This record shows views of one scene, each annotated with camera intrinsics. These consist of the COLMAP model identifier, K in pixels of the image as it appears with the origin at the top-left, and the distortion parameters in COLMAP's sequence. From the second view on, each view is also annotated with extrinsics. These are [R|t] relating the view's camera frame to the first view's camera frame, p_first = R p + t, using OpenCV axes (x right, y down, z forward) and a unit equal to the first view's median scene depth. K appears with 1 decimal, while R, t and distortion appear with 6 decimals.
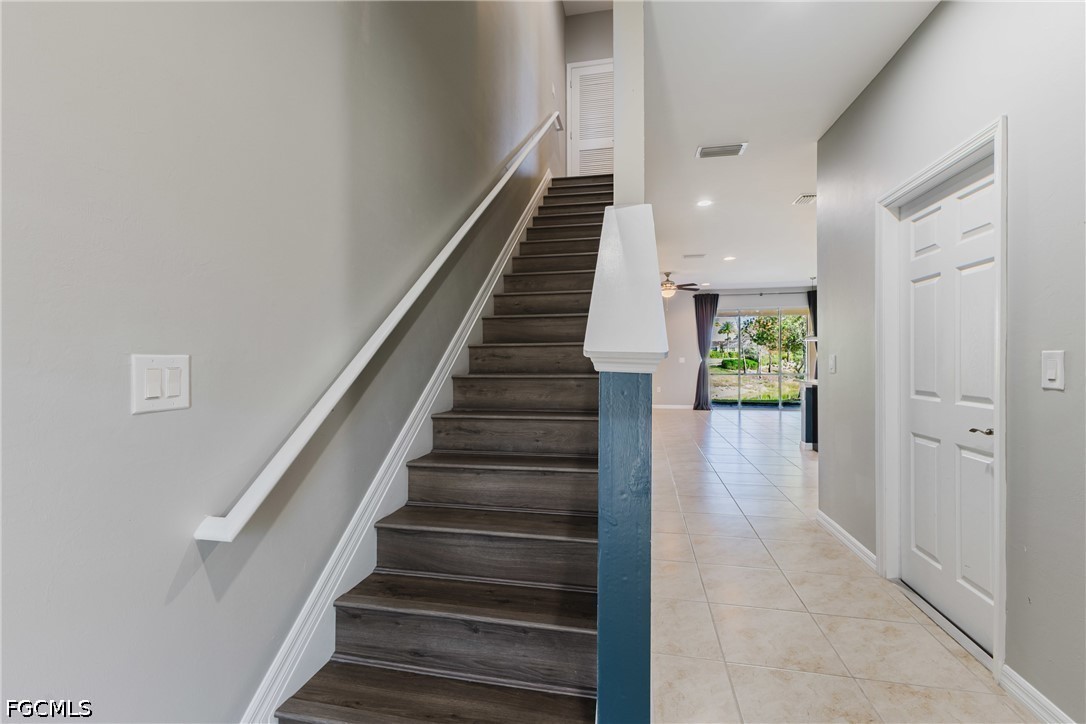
lens RADIAL K [[465.7, 0, 537.4], [0, 465.7, 358.5], [0, 0, 1]] dist [0.012280, -0.002553]
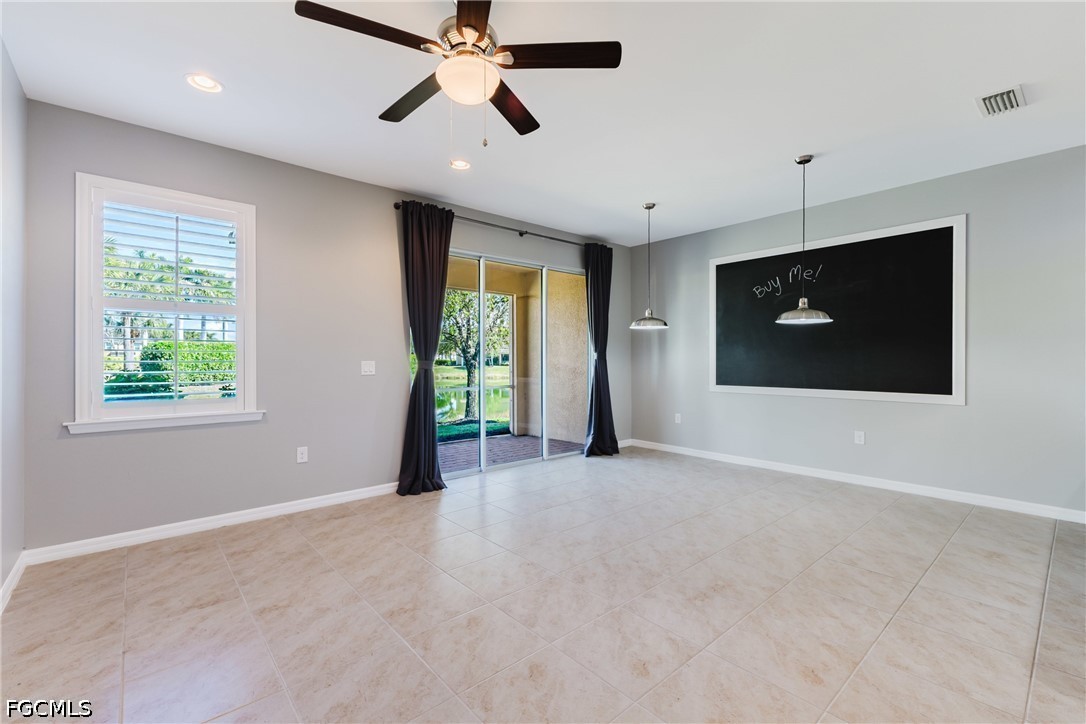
lens RADIAL K [[465.7, 0, 544.5], [0, 465.7, 360.6], [0, 0, 1]] dist [0.012280, -0.002553]
pose [[0.609893, -0.009291, 0.792430, 0.093174], [0.010081, 0.999941, 0.003966, -0.001564], [-0.792420, 0.005569, 0.609950, 0.668803]]
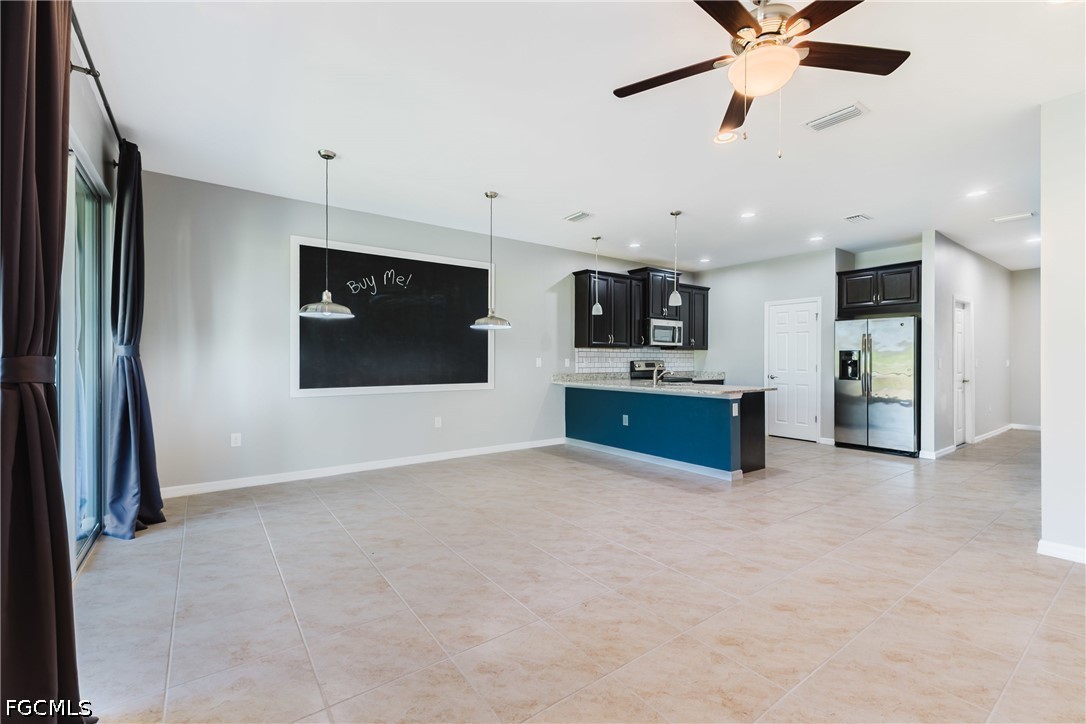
lens RADIAL K [[465.7, 0, 547.2], [0, 465.7, 360.1], [0, 0, 1]] dist [0.012280, -0.002553]
pose [[-0.738106, -0.007414, 0.674644, 0.162493], [-0.002712, 0.999964, 0.008021, -0.001189], [-0.674680, 0.004091, -0.738099, 1.005231]]
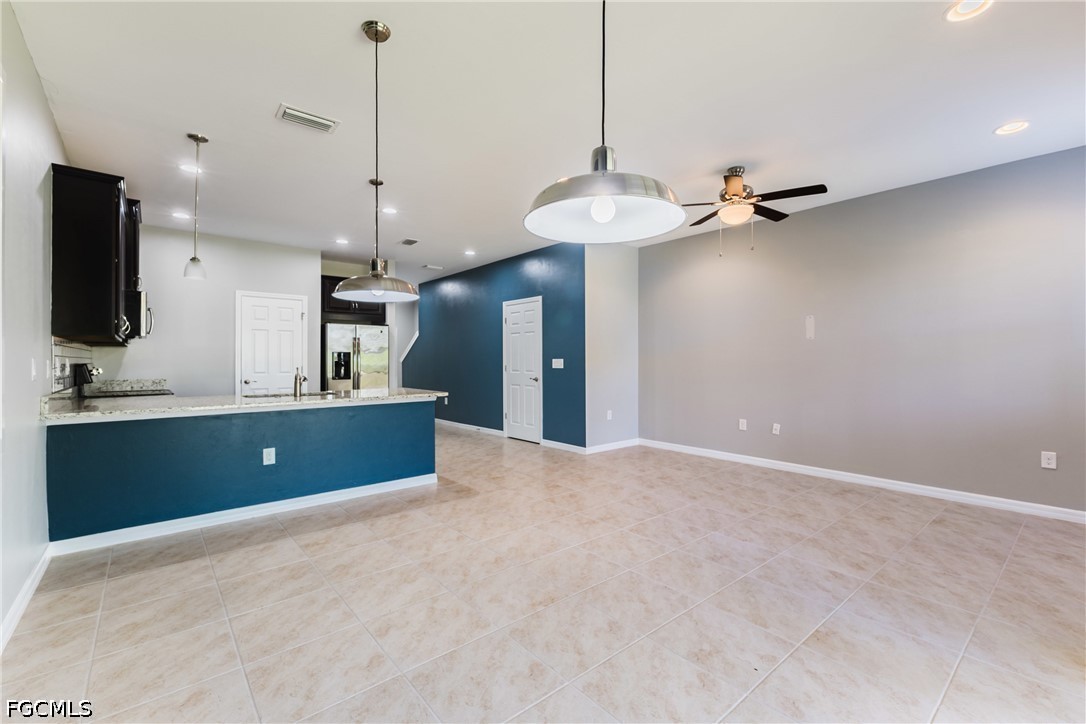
lens RADIAL K [[465.7, 0, 544.1], [0, 465.7, 357.5], [0, 0, 1]] dist [0.012280, -0.002553]
pose [[-0.623430, -0.010055, -0.781815, 0.603969], [-0.005885, 0.999949, -0.008168, 0.001207], [0.781857, -0.000492, -0.623458, 0.919930]]
